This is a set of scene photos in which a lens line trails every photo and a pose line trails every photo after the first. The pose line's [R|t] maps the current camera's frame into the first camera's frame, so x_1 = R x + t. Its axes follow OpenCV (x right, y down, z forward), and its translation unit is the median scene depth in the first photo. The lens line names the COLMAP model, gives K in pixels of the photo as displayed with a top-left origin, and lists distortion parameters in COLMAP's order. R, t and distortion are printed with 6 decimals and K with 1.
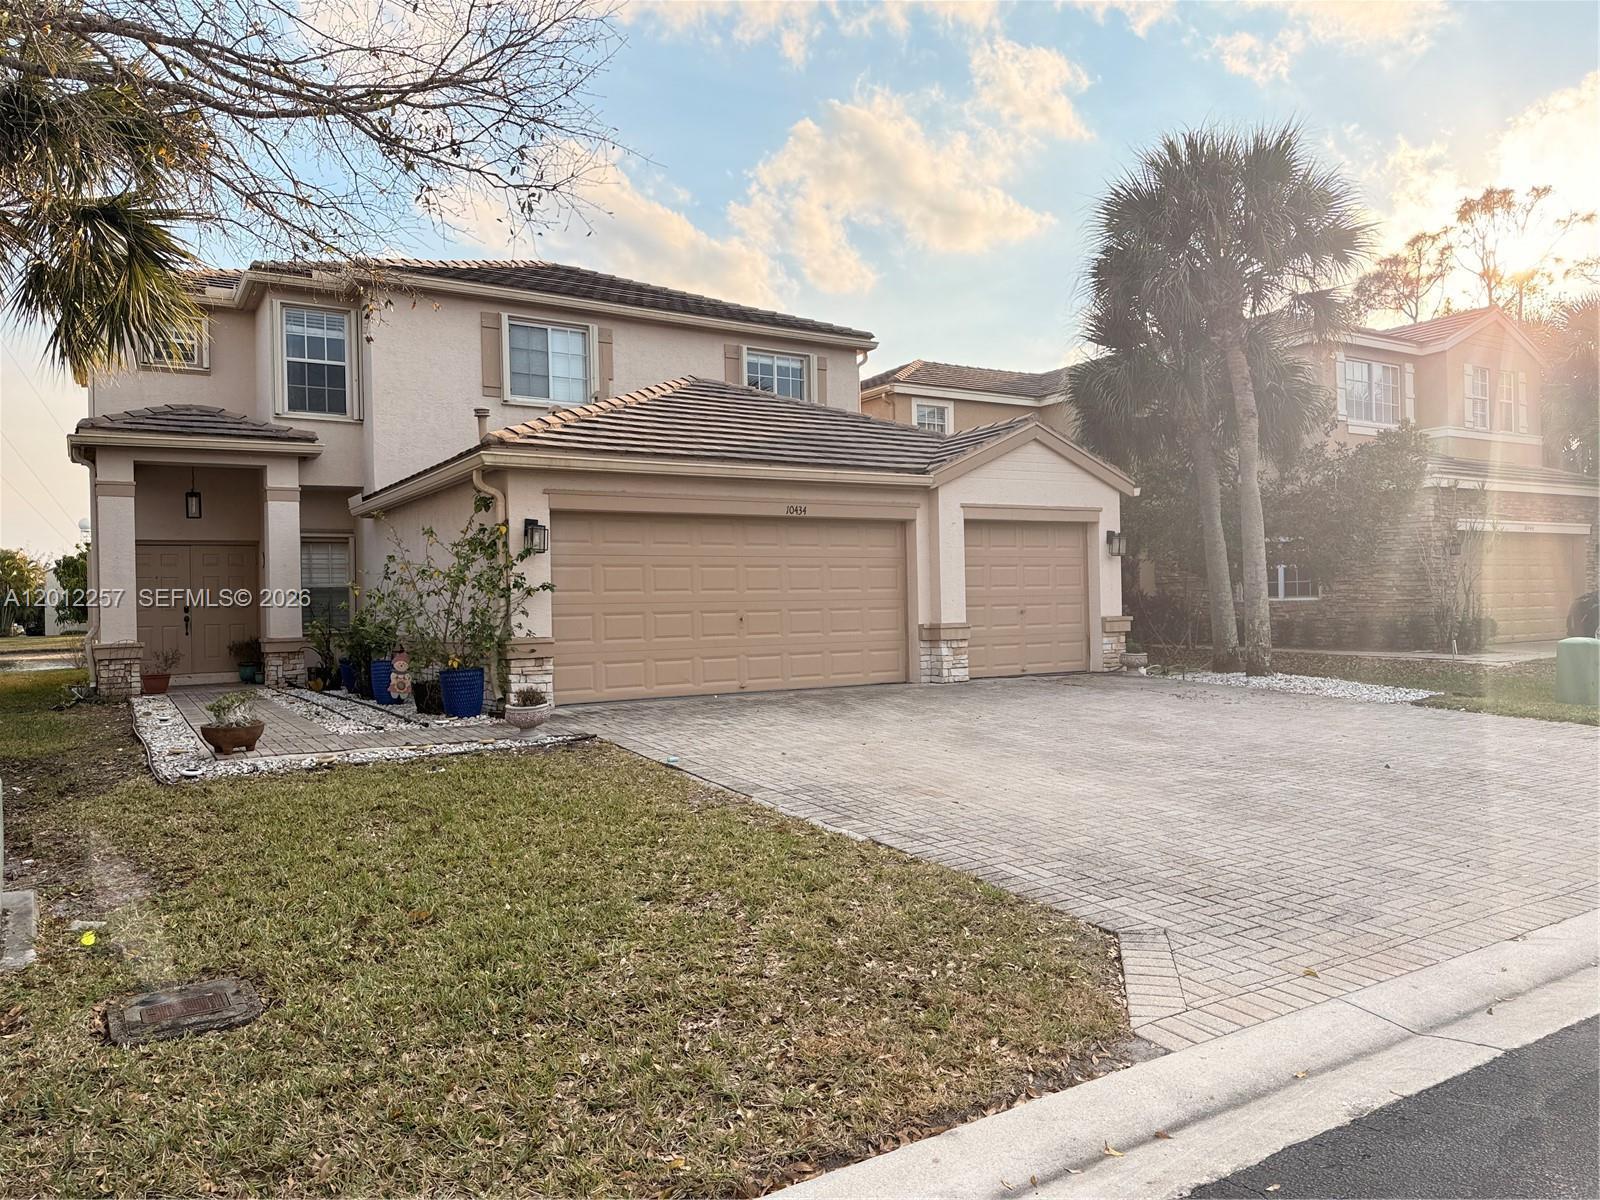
lens RADIAL K [[1113.6, 0, 790.9], [0, 1113.6, 606.5], [0, 0, 1]] dist [0.051259, -0.038870]
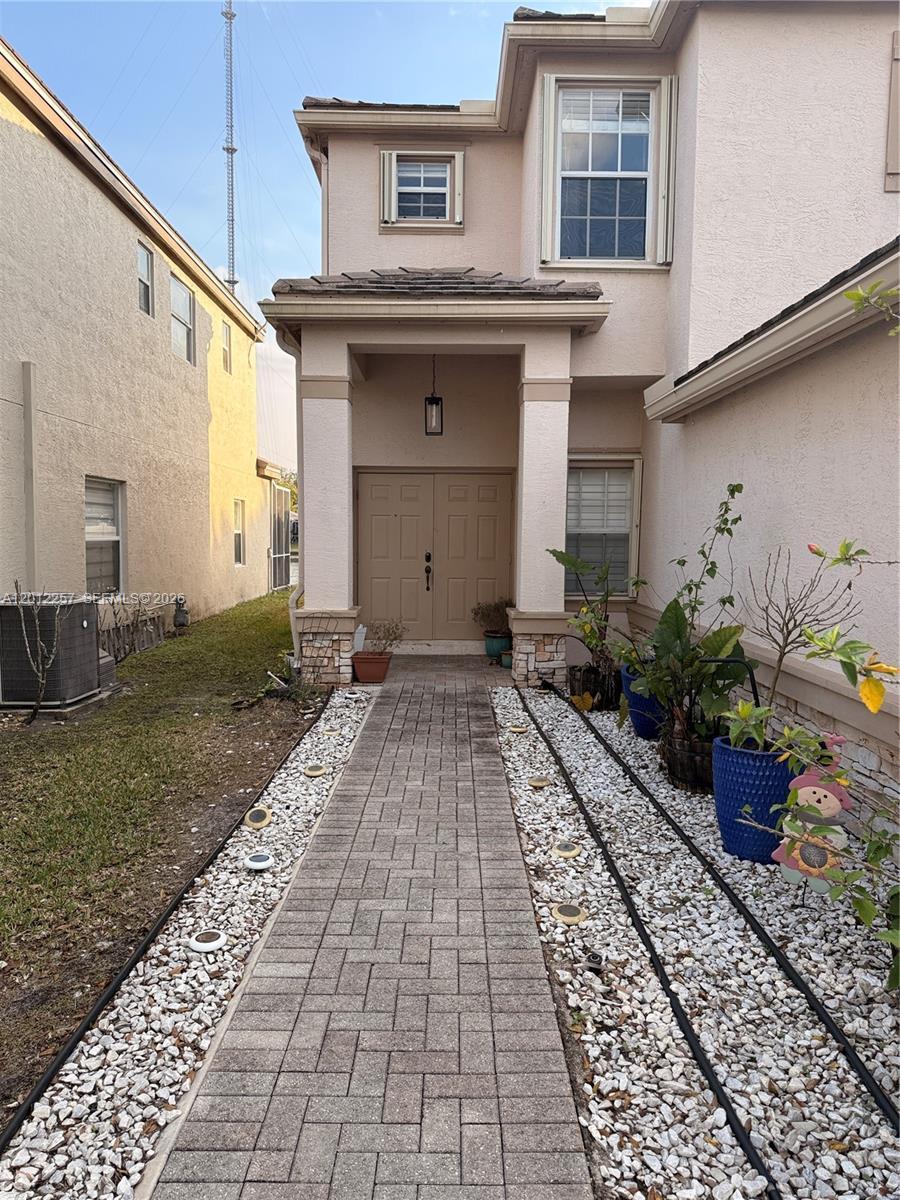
lens RADIAL K [[835.2, 0, 450.4], [0, 835.2, 602.2], [0, 0, 1]] dist [0.051259, -0.038870]
pose [[0.854242, 0.073078, -0.514714, -0.239816], [-0.028795, 0.995202, 0.093507, -0.021821], [0.519078, -0.065056, 0.852247, 0.547595]]
